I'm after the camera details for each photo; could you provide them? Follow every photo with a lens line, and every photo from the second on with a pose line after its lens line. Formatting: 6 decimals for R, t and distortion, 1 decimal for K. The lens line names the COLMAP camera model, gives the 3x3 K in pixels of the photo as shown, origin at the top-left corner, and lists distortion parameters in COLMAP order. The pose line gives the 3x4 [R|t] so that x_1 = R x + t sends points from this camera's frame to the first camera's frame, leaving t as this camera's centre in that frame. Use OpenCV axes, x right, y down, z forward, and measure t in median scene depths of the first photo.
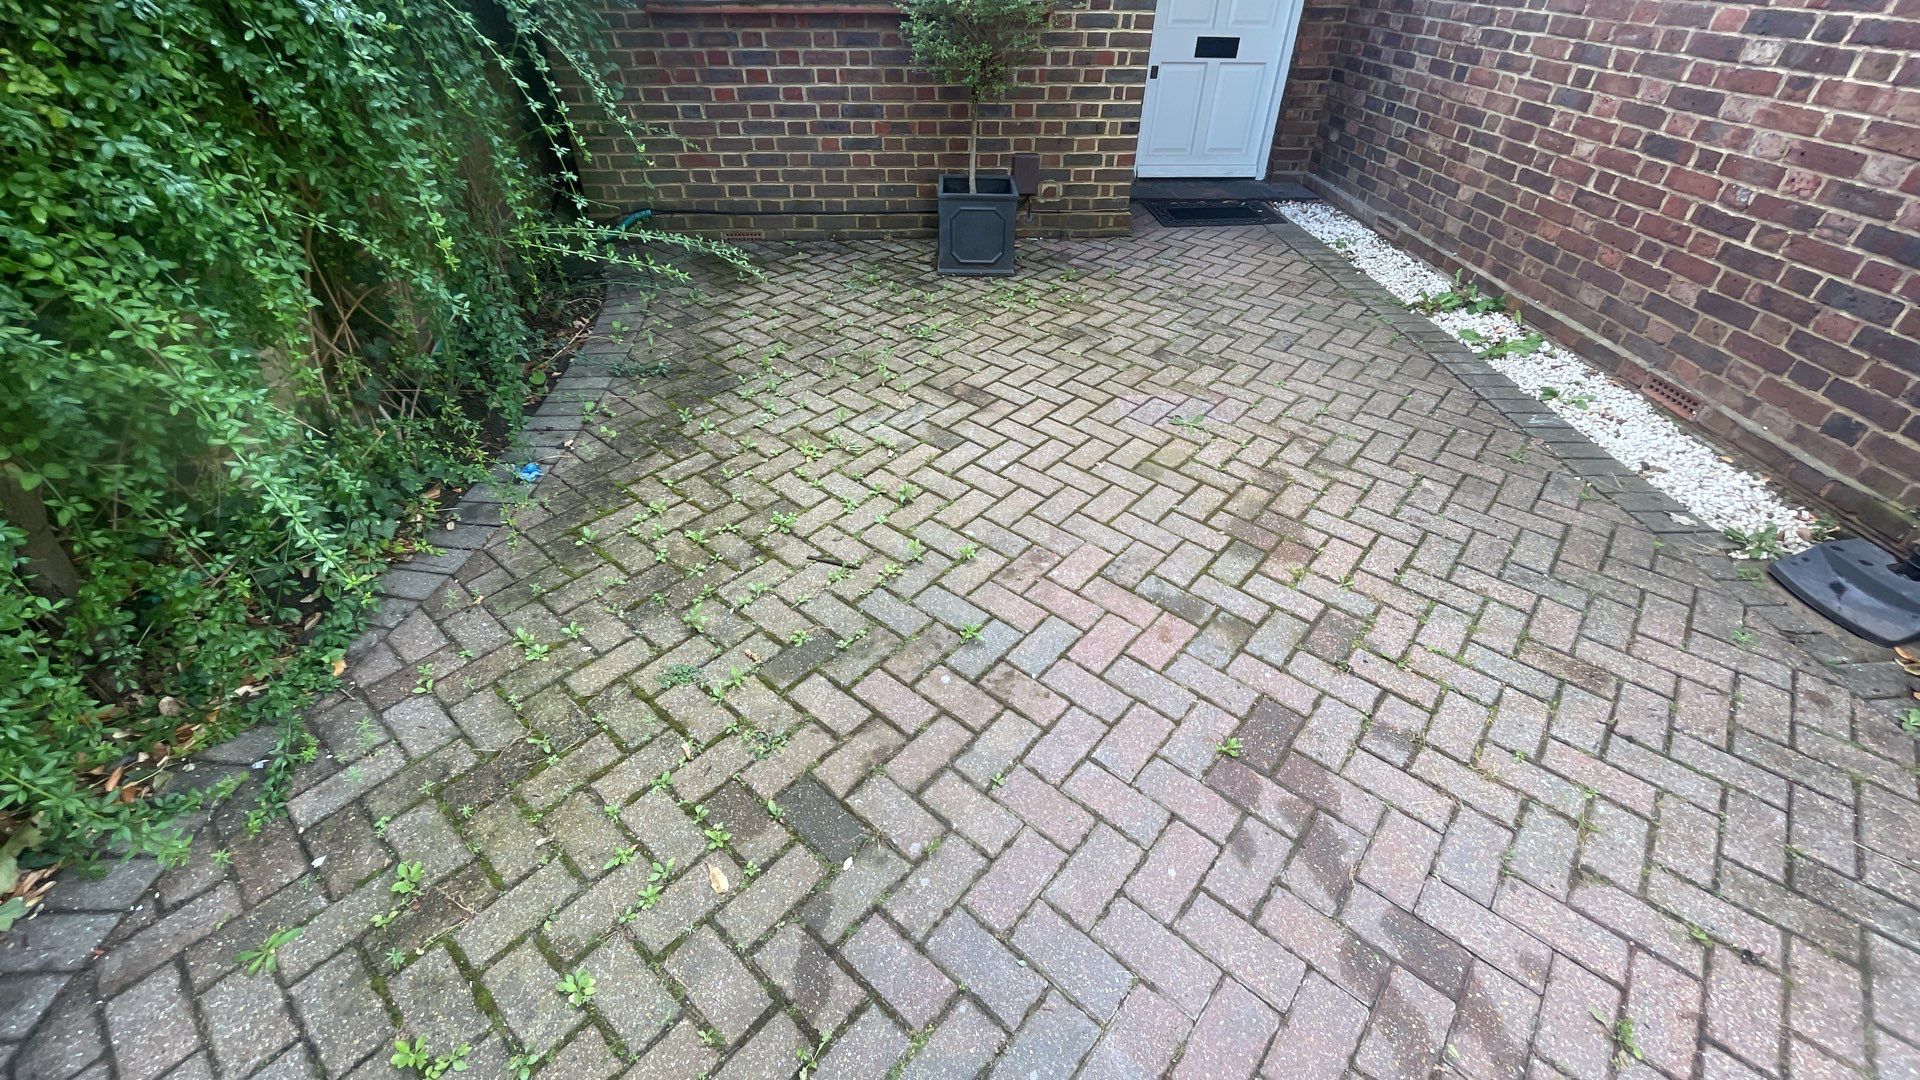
lens RADIAL K [[780.0, 0, 963.1], [0, 780.0, 544.3], [0, 0, 1]] dist [-0.004781, 0.000227]
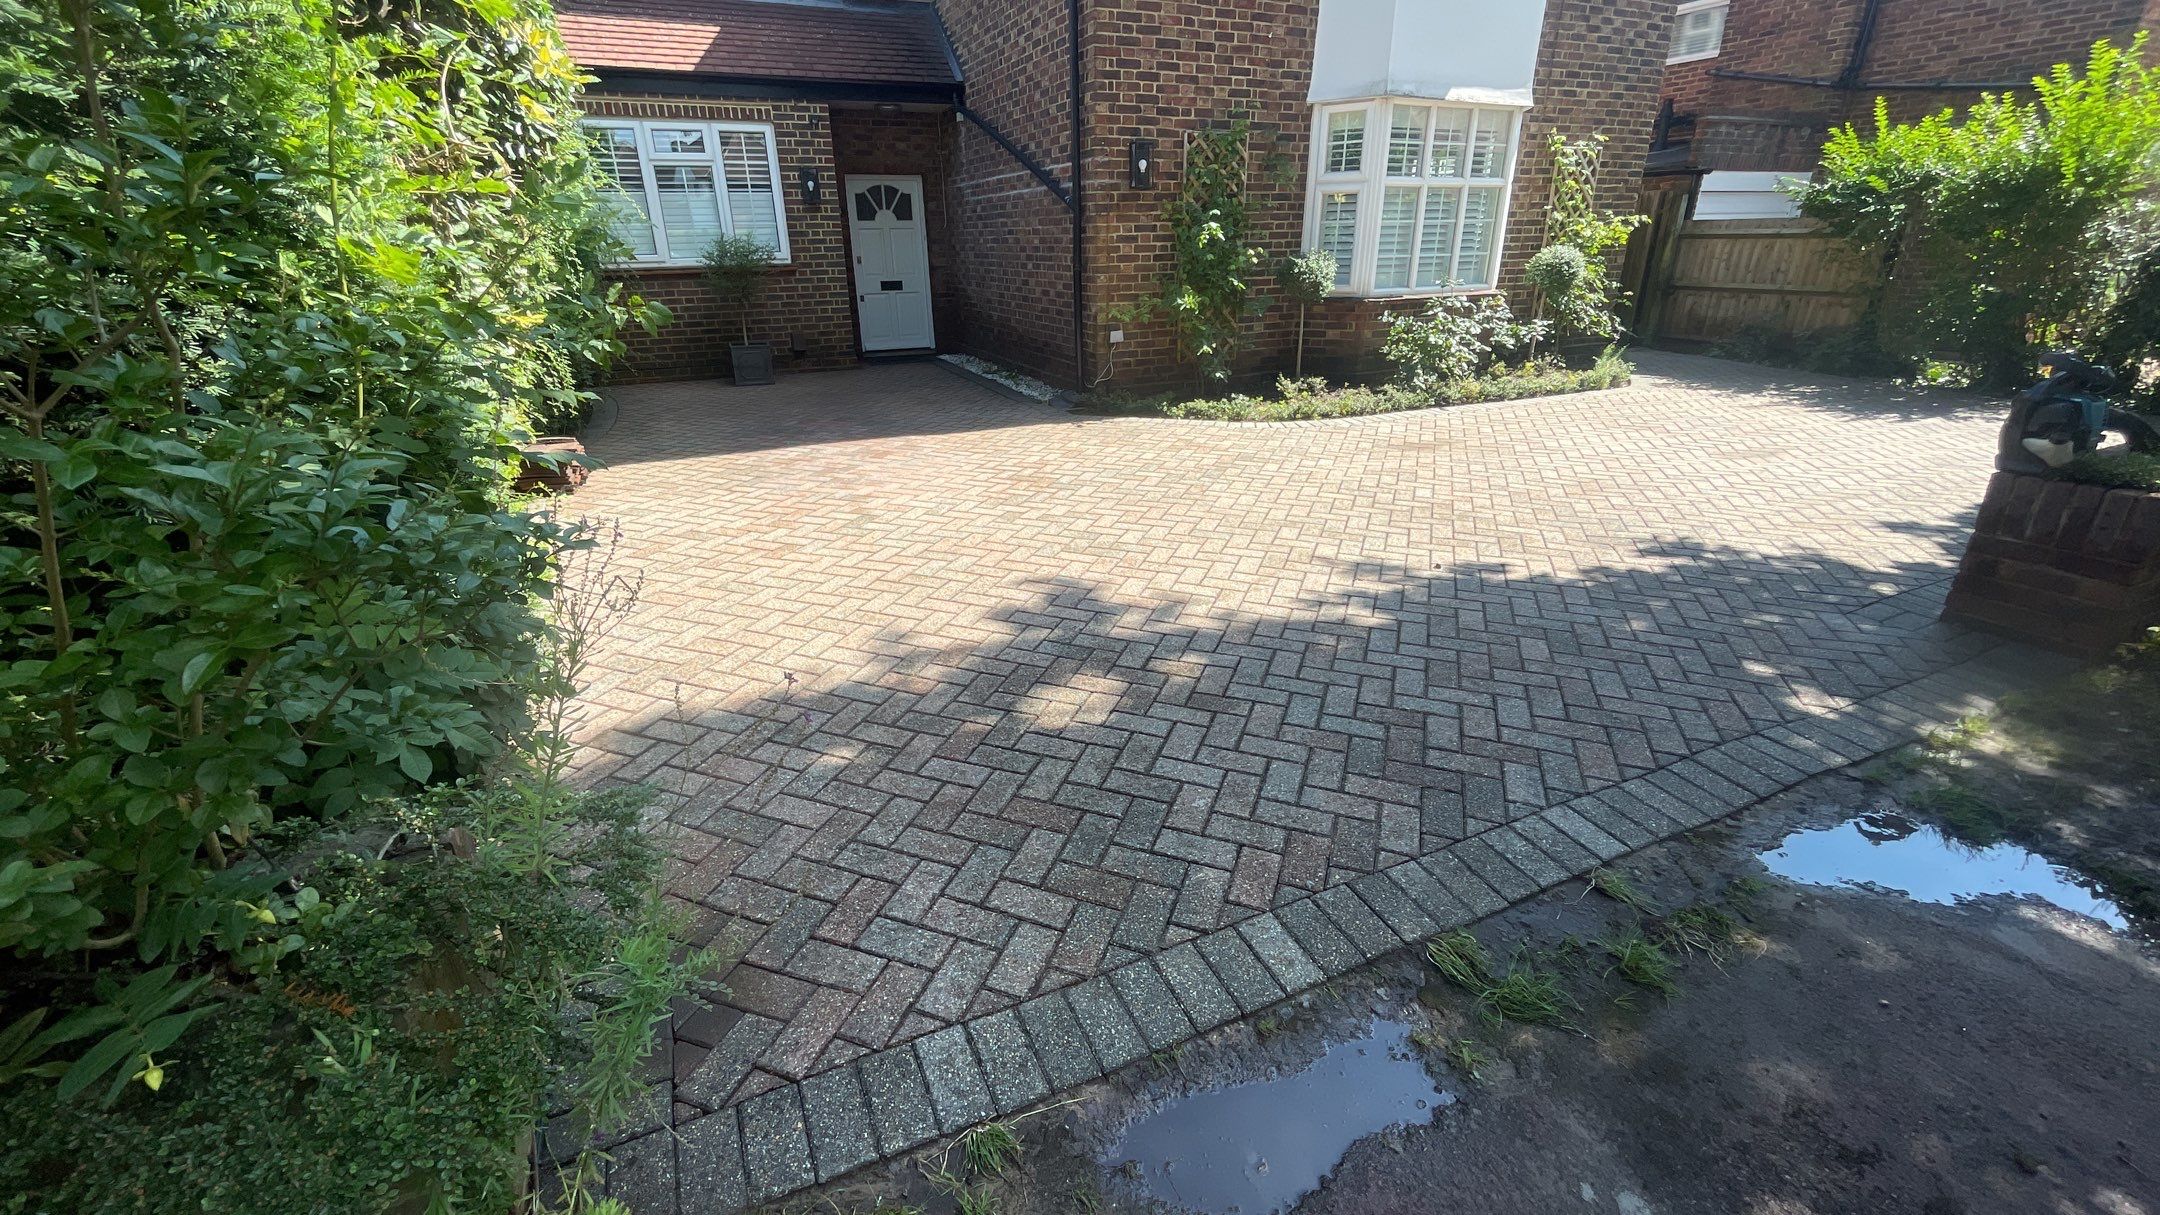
lens RADIAL K [[877.5, 0, 1081.7], [0, 877.5, 615.8], [0, 0, 1]] dist [-0.004781, 0.000227]
pose [[0.938677, -0.156953, 0.307003, -0.043475], [0.228756, 0.949692, -0.213907, 0.928083], [-0.257985, 0.271019, 0.927358, -1.198130]]
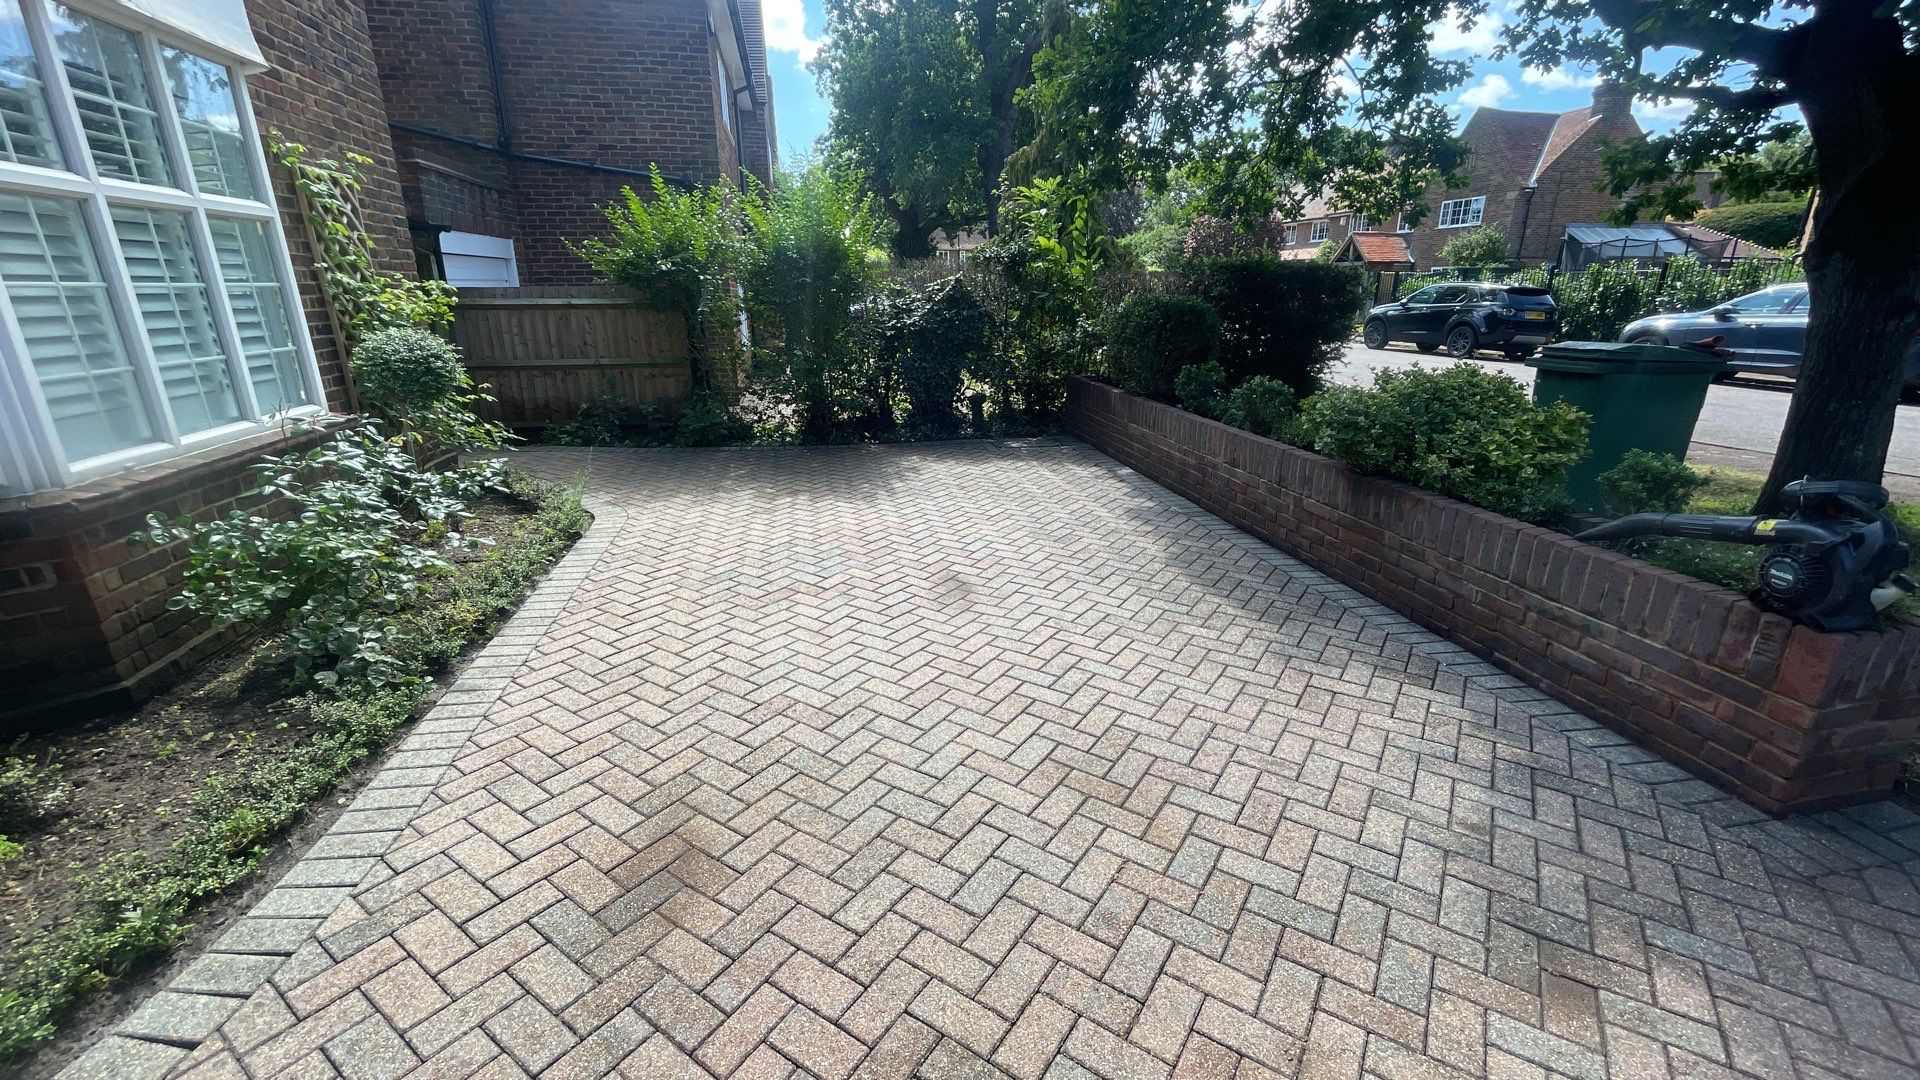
lens RADIAL K [[780.0, 0, 976.2], [0, 780.0, 535.5], [0, 0, 1]] dist [-0.004781, 0.000227]
pose [[-0.132320, -0.306587, 0.942601, 0.614250], [0.607092, 0.726657, 0.321572, 0.220231], [-0.783538, 0.614795, 0.089976, -0.303542]]
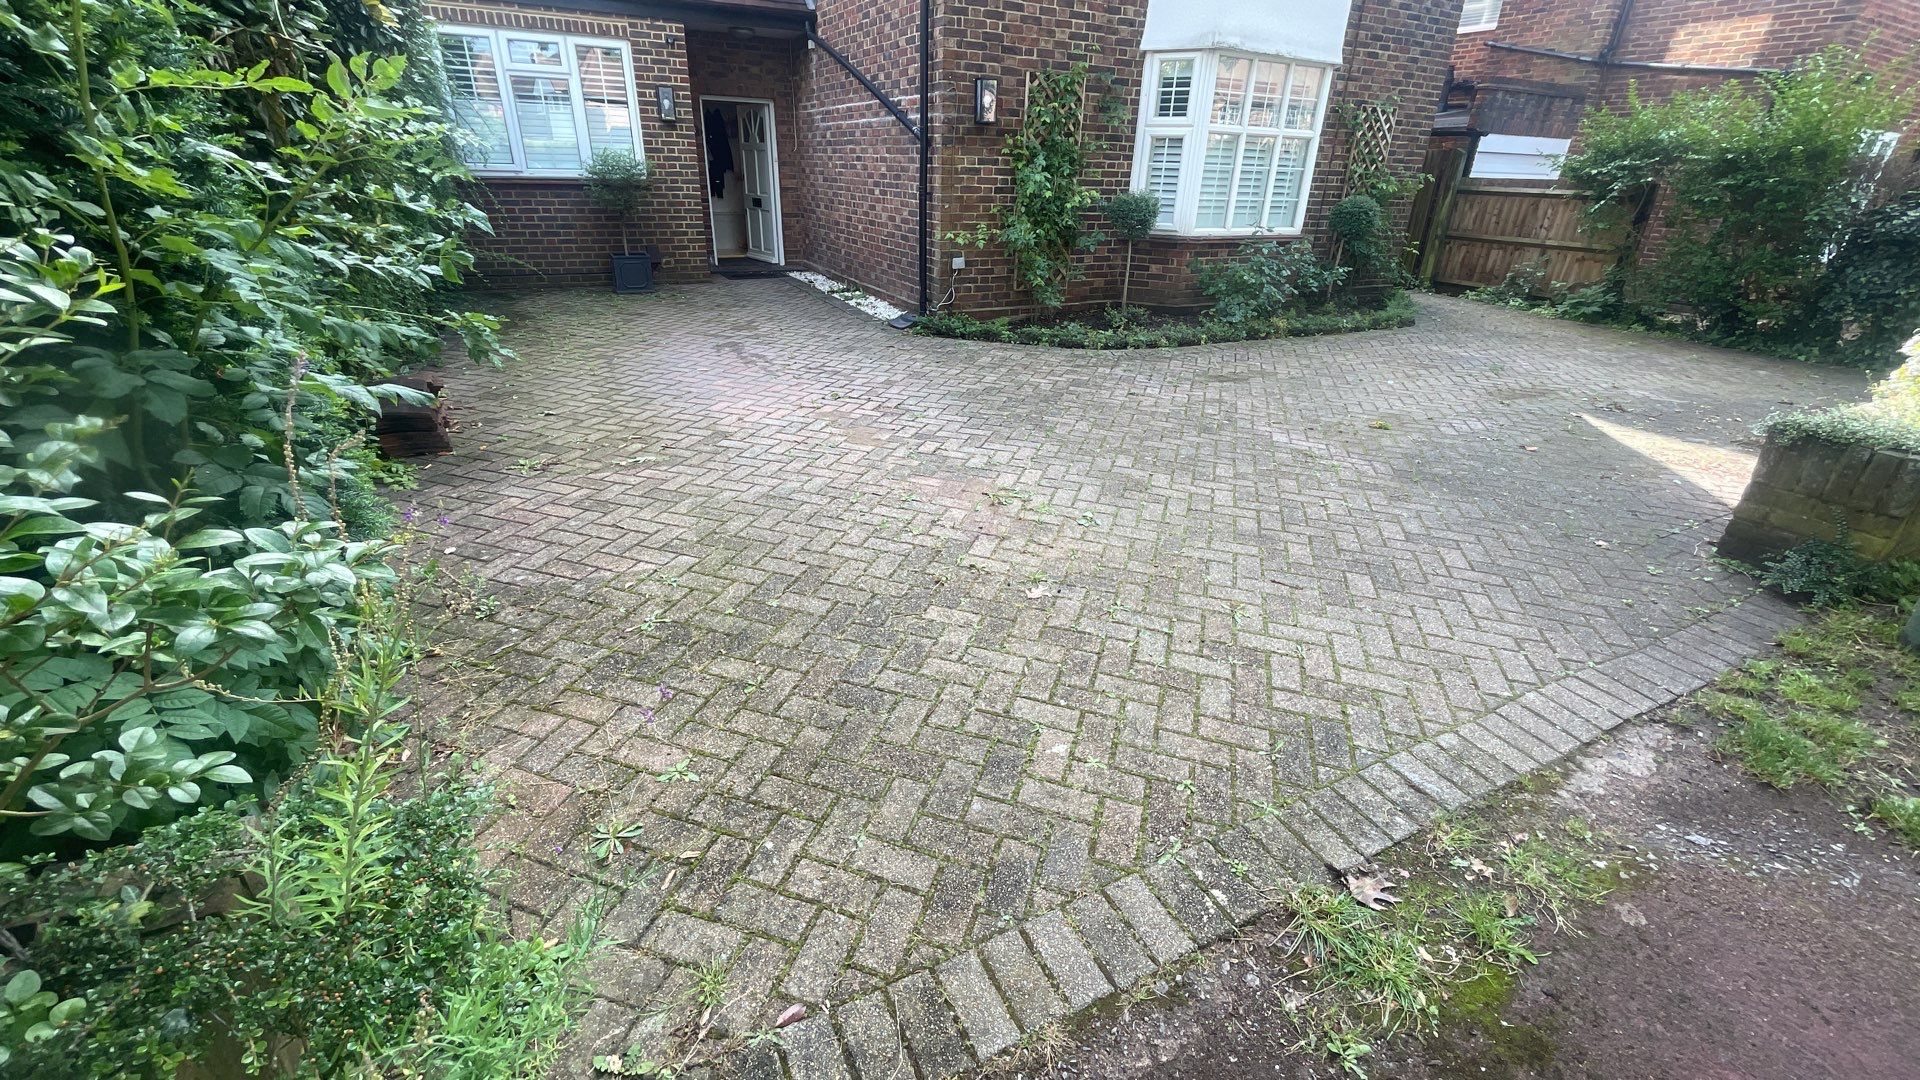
lens RADIAL K [[780.0, 0, 961.6], [0, 780.0, 542.9], [0, 0, 1]] dist [-0.004781, 0.000227]
pose [[0.919804, -0.154059, 0.360868, -0.038598], [0.223148, 0.961872, -0.158139, 0.873046], [-0.322746, 0.225984, 0.919112, -1.133593]]
